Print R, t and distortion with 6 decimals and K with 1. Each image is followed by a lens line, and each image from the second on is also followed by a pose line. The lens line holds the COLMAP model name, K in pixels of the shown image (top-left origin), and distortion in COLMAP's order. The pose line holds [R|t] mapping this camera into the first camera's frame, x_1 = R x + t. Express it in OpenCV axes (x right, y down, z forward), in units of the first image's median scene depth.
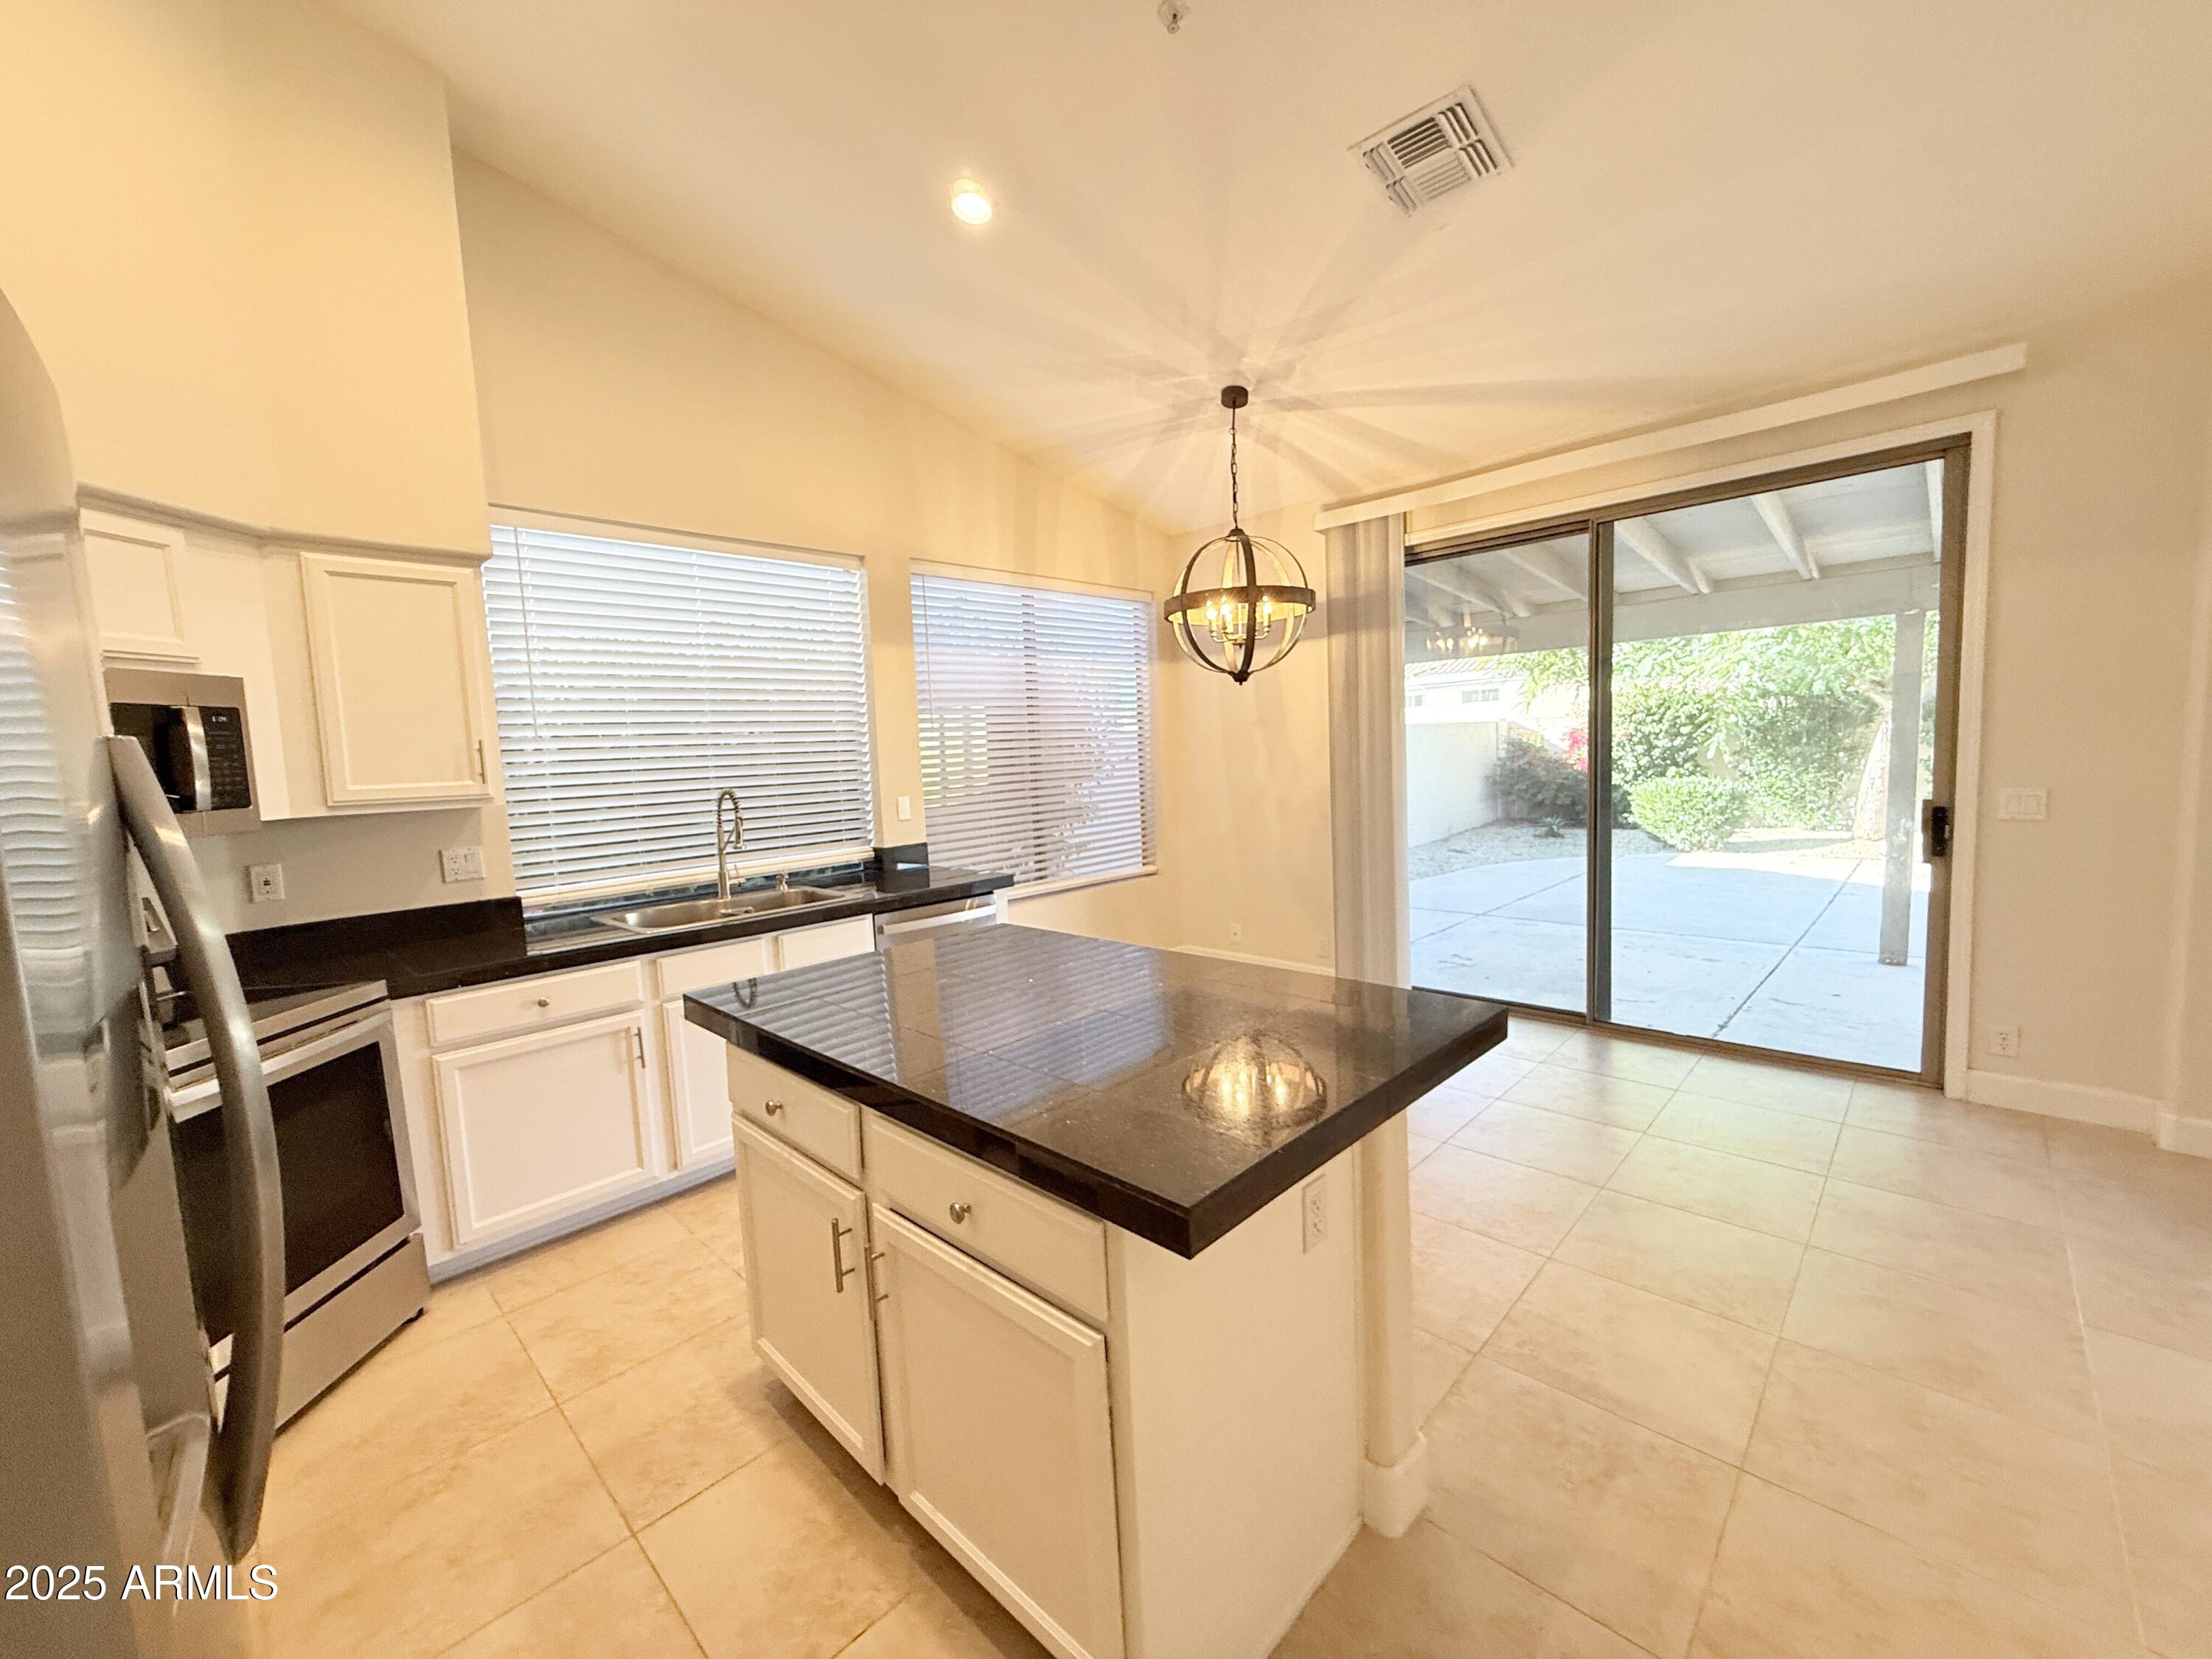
lens RADIAL K [[885.4, 0, 1095.4], [0, 885.4, 829.4], [0, 0, 1]] dist [-0.000669, -0.000159]
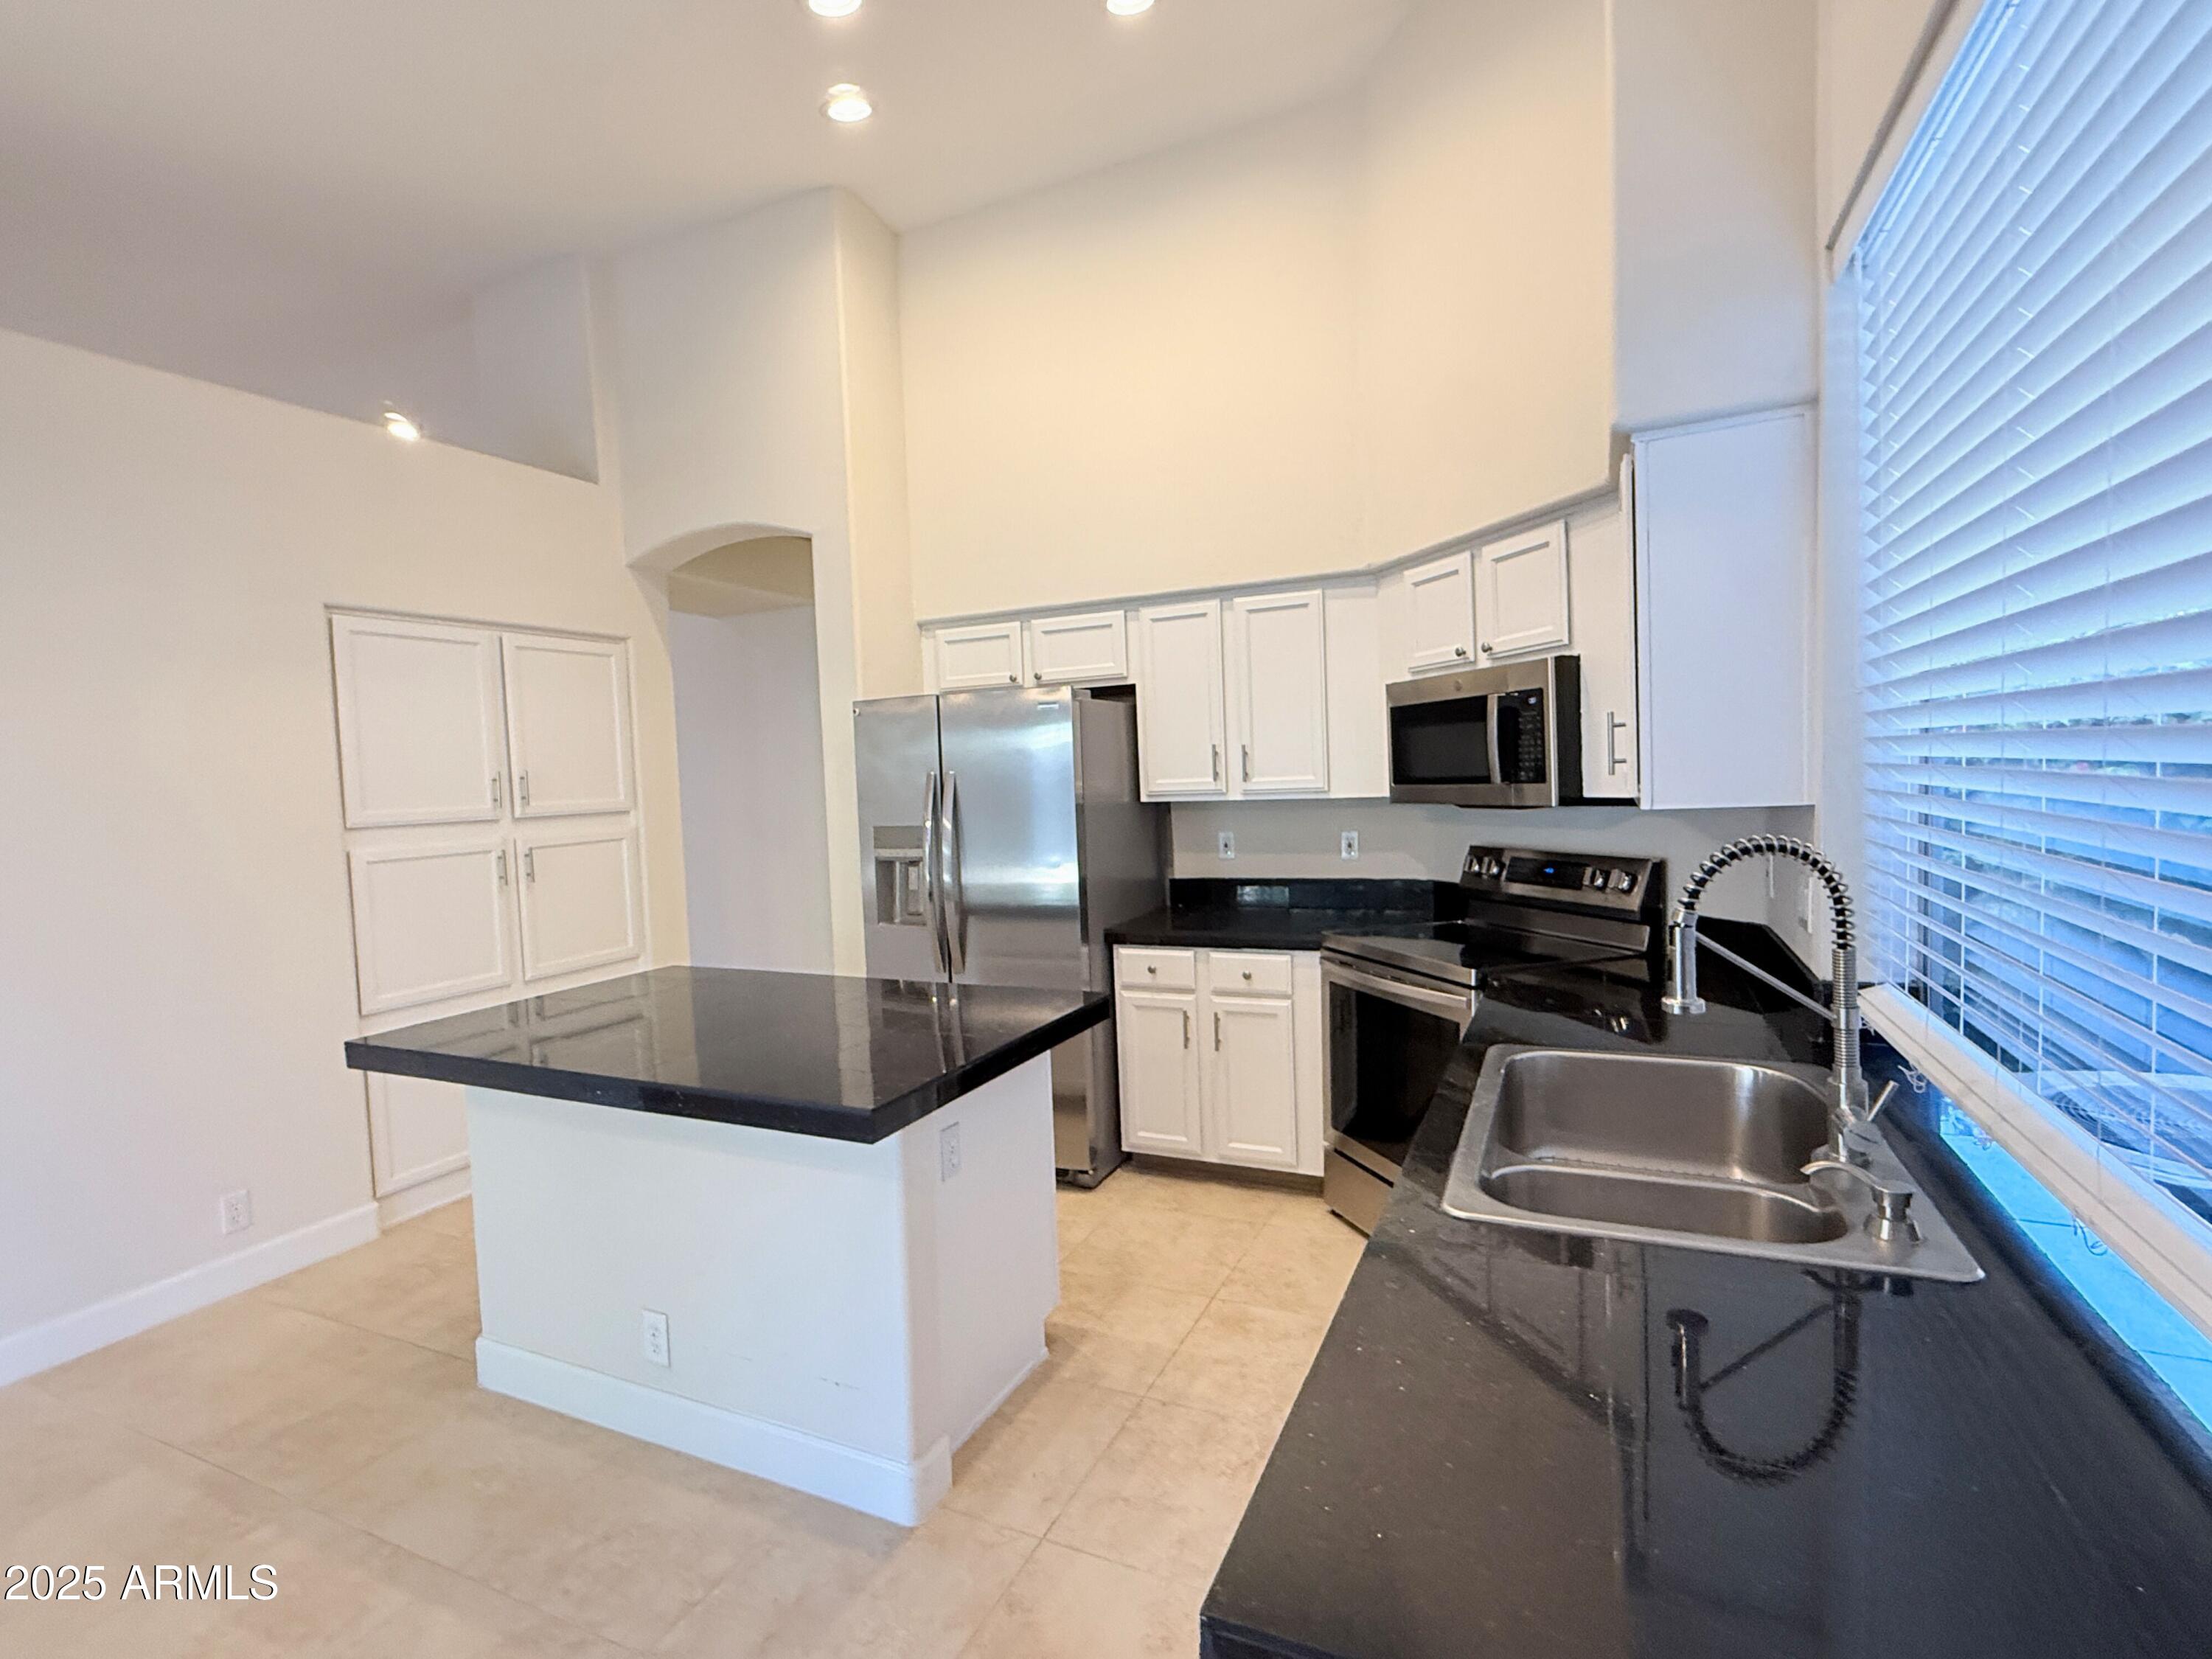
lens RADIAL K [[1062.5, 0, 1101.5], [0, 1062.5, 832.8], [0, 0, 1]] dist [0.000314, 0.000136]
pose [[-0.939894, 0.104571, -0.325061, -0.033976], [0.053685, 0.985368, 0.161763, -0.124643], [0.337220, 0.134589, -0.931756, 1.257490]]
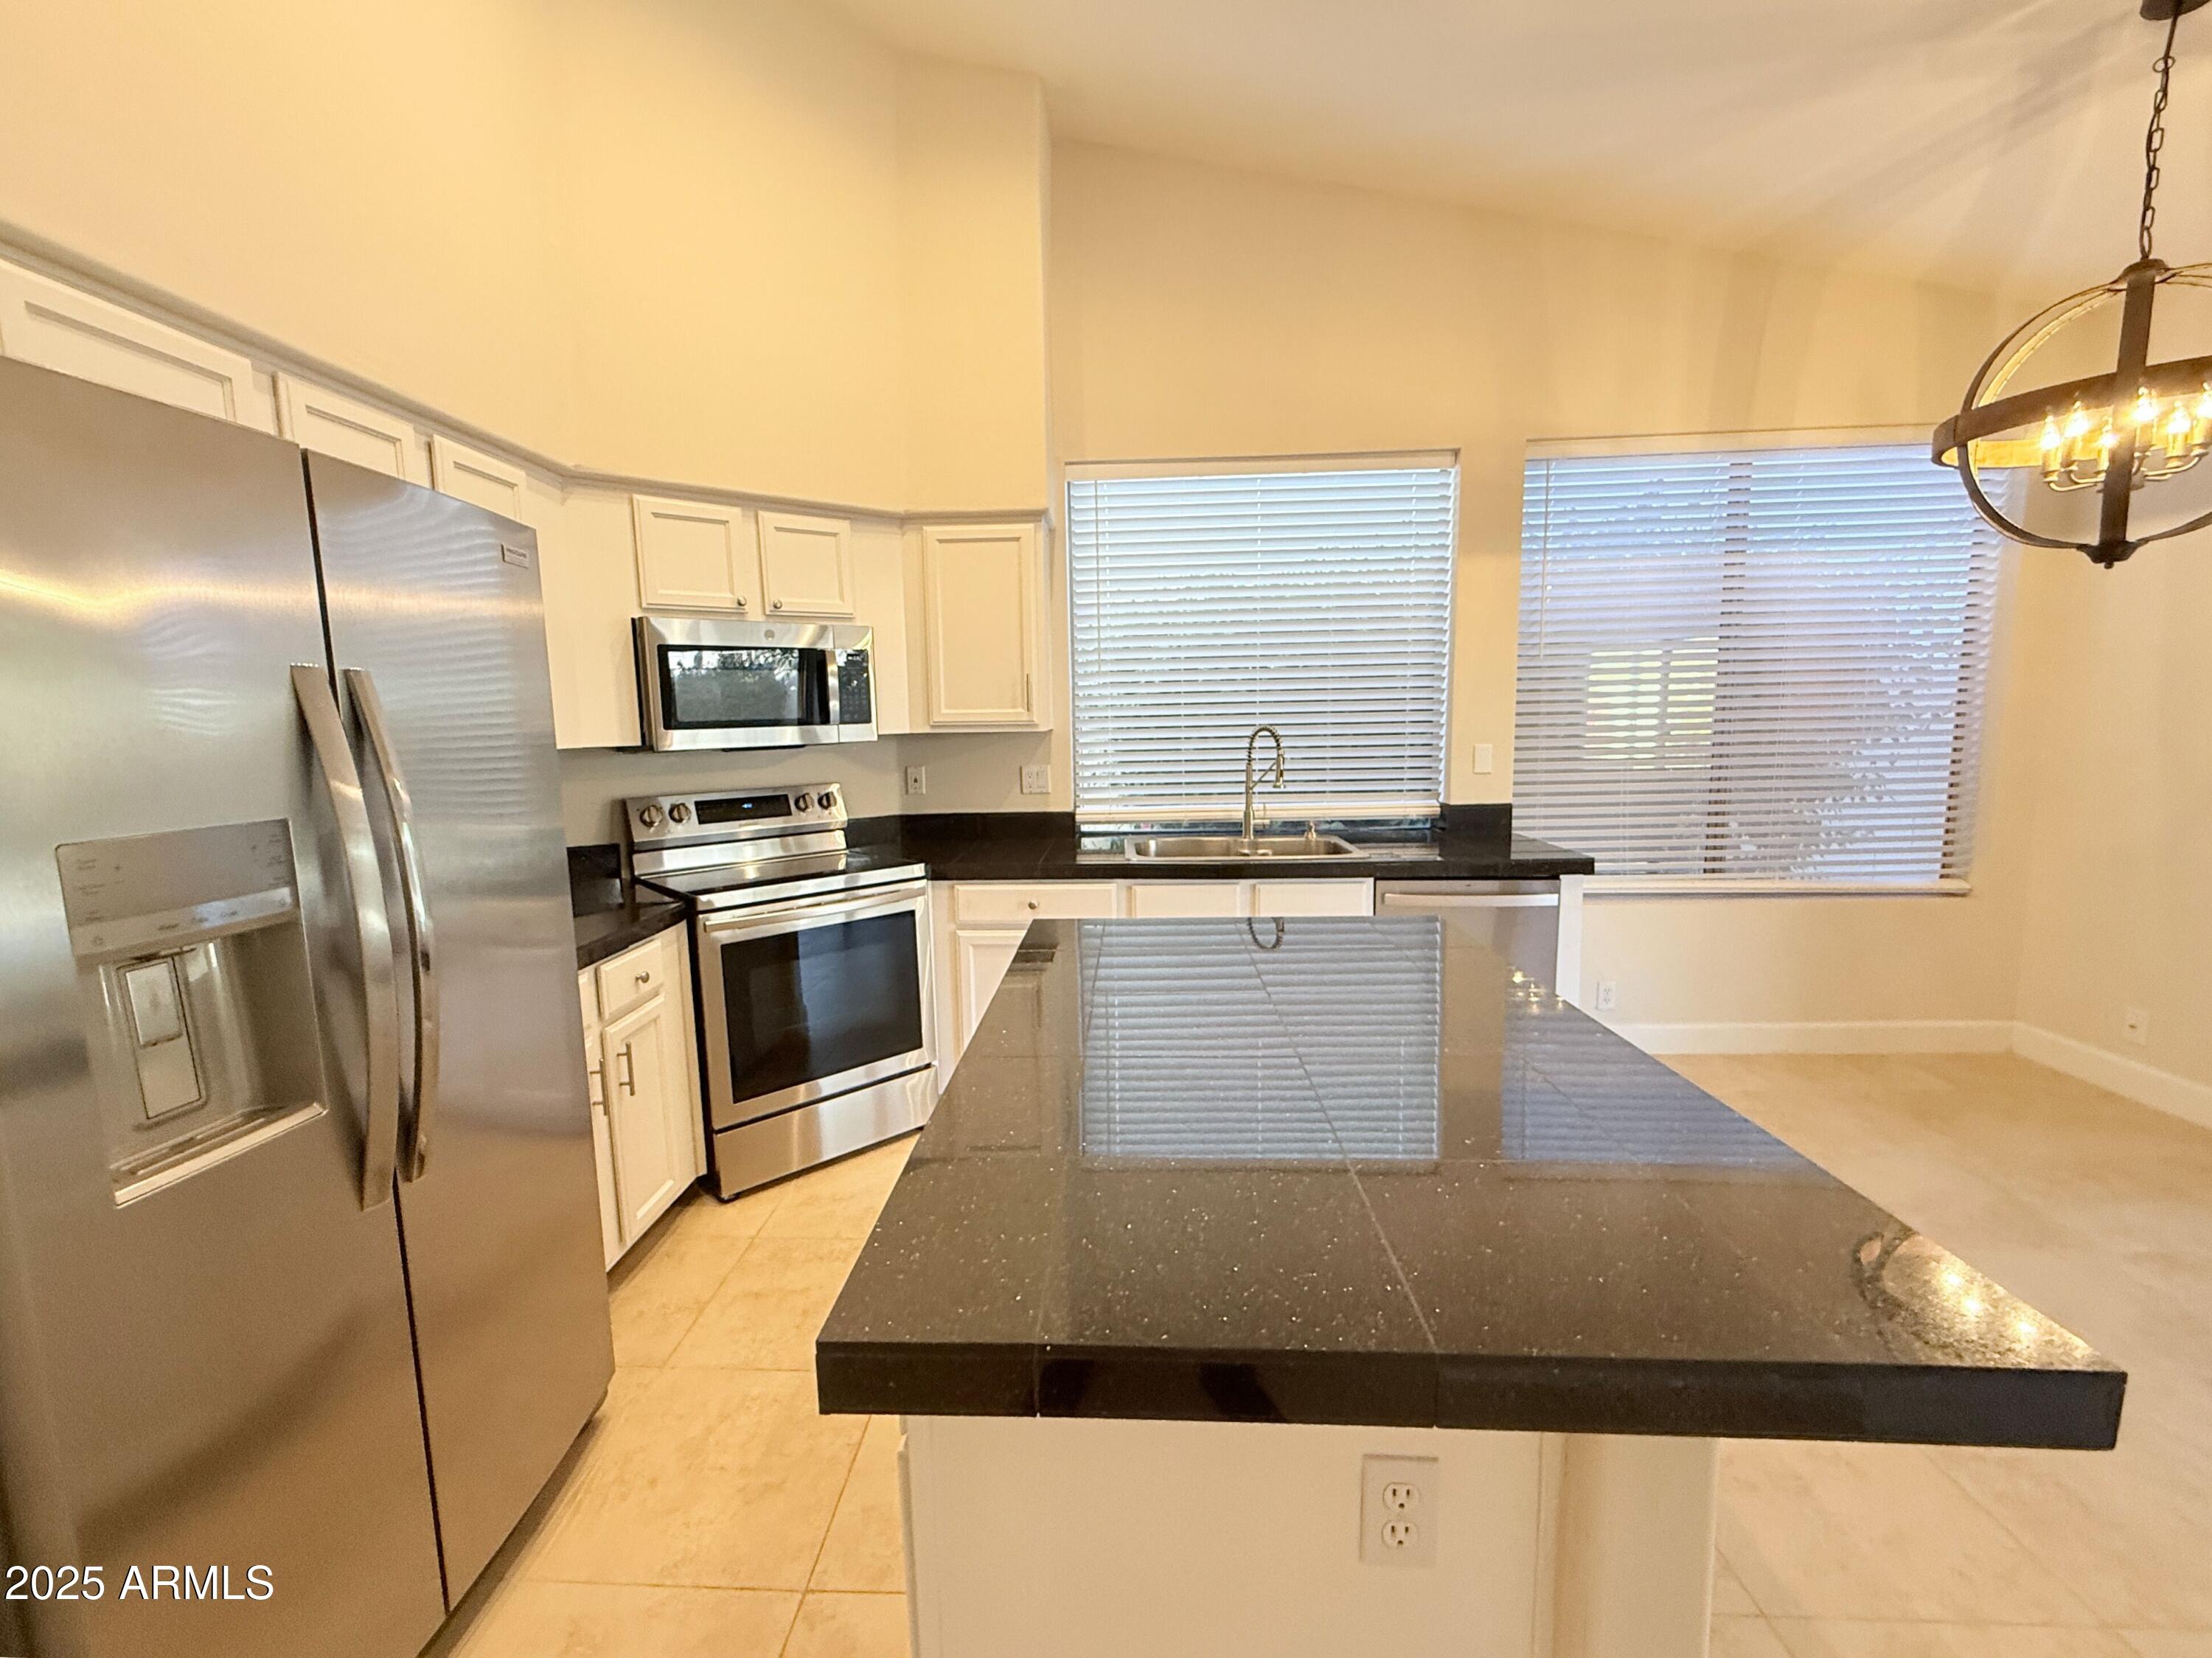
lens RADIAL K [[914.4, 0, 1076.8], [0, 914.4, 829.1], [0, 0, 1]] dist [-0.001372, -0.000315]
pose [[0.659302, 0.123160, -0.741723, 0.200517], [-0.076460, 0.992361, 0.096813, -0.014925], [0.747981, -0.007117, 0.663682, 0.190073]]
